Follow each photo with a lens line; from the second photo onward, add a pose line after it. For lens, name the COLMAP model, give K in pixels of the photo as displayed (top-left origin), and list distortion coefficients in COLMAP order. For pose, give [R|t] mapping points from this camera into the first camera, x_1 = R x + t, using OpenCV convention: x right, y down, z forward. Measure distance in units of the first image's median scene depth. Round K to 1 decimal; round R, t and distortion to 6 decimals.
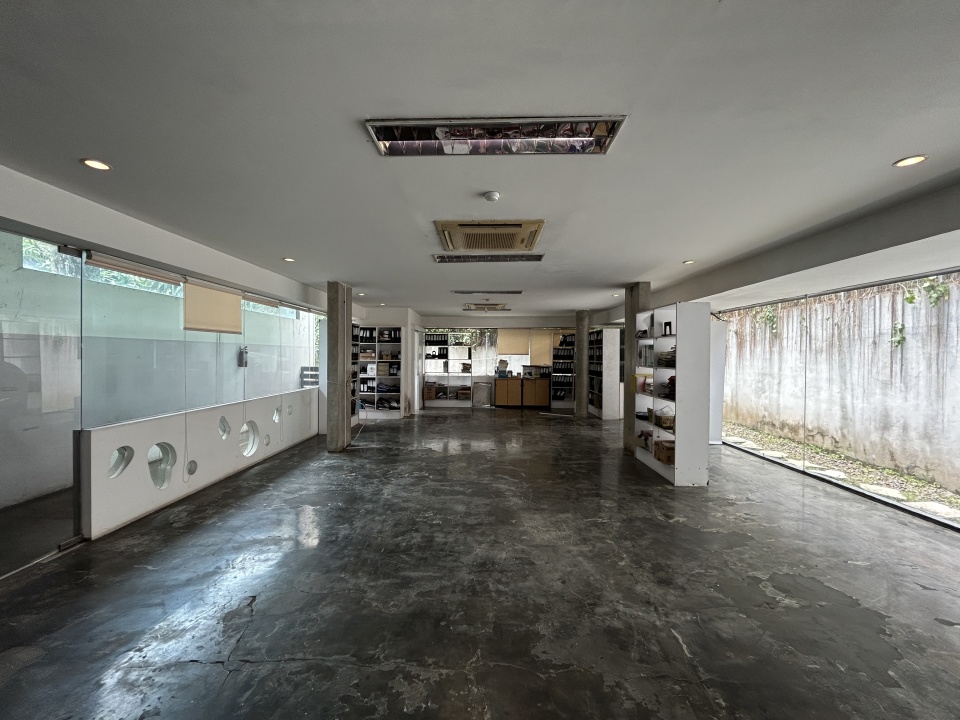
lens RADIAL K [[389.1, 0, 479.3], [0, 389.1, 358.8], [0, 0, 1]] dist [-0.000755, -0.000054]
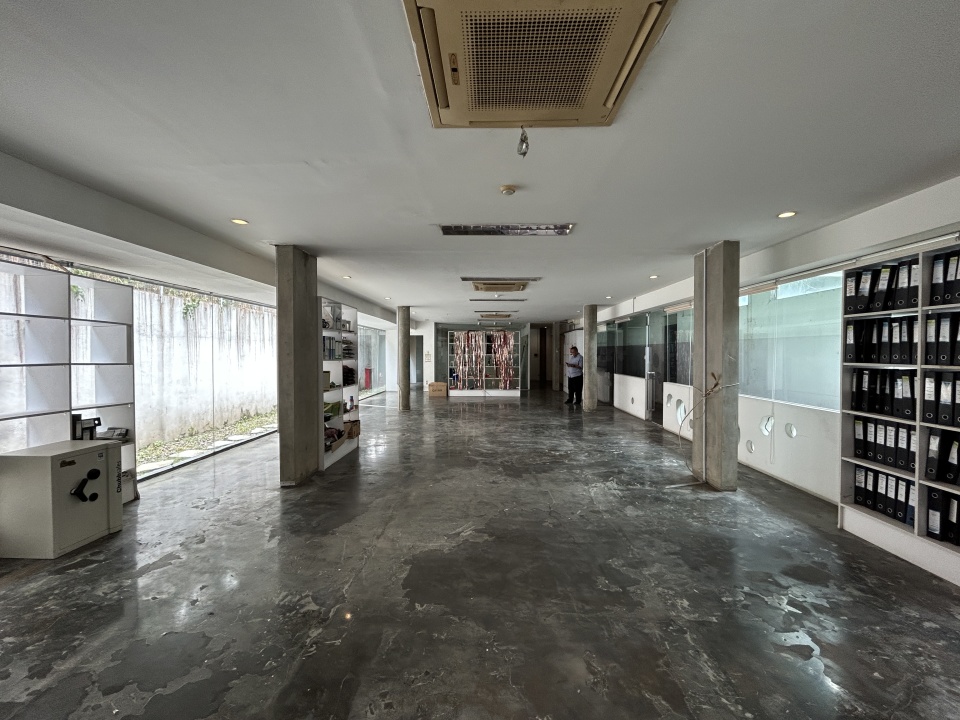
lens RADIAL K [[389.1, 0, 481.4], [0, 389.1, 358.2], [0, 0, 1]] dist [-0.000755, -0.000054]
pose [[-0.999847, -0.008316, 0.015363, 0.036478], [-0.007971, 0.999717, 0.022418, -0.005606], [-0.015545, 0.022292, -0.999631, 1.297799]]
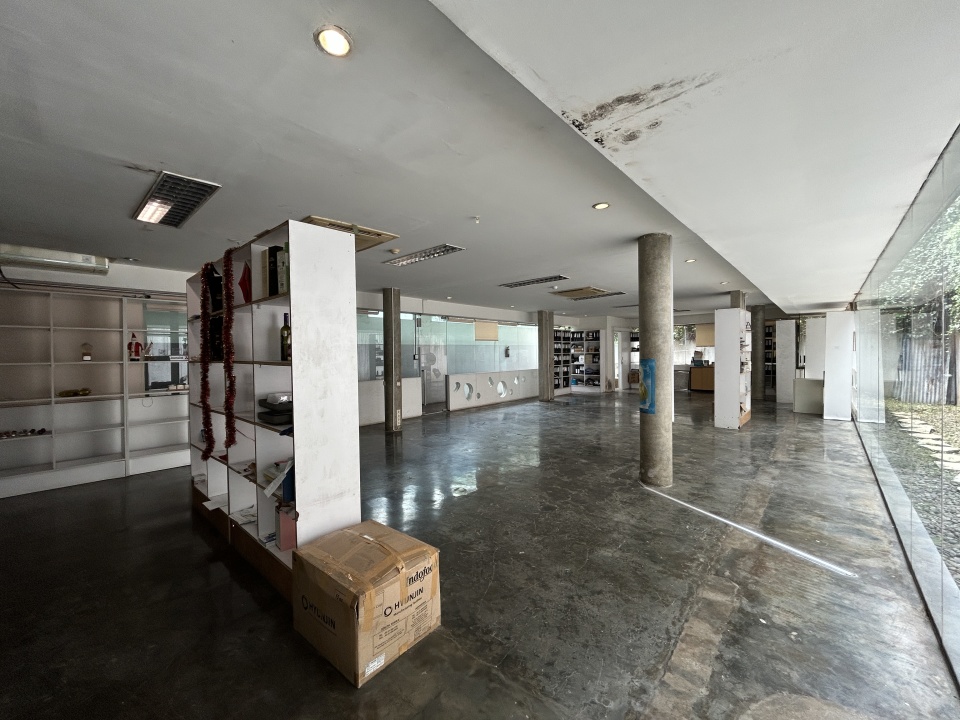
lens RADIAL K [[389.1, 0, 478.7], [0, 389.1, 357.6], [0, 0, 1]] dist [-0.000755, -0.000054]
pose [[0.756580, -0.011049, -0.653808, 0.408606], [0.014231, 0.999899, -0.000429, 0.016530], [0.653746, -0.008980, 0.756660, -0.403607]]
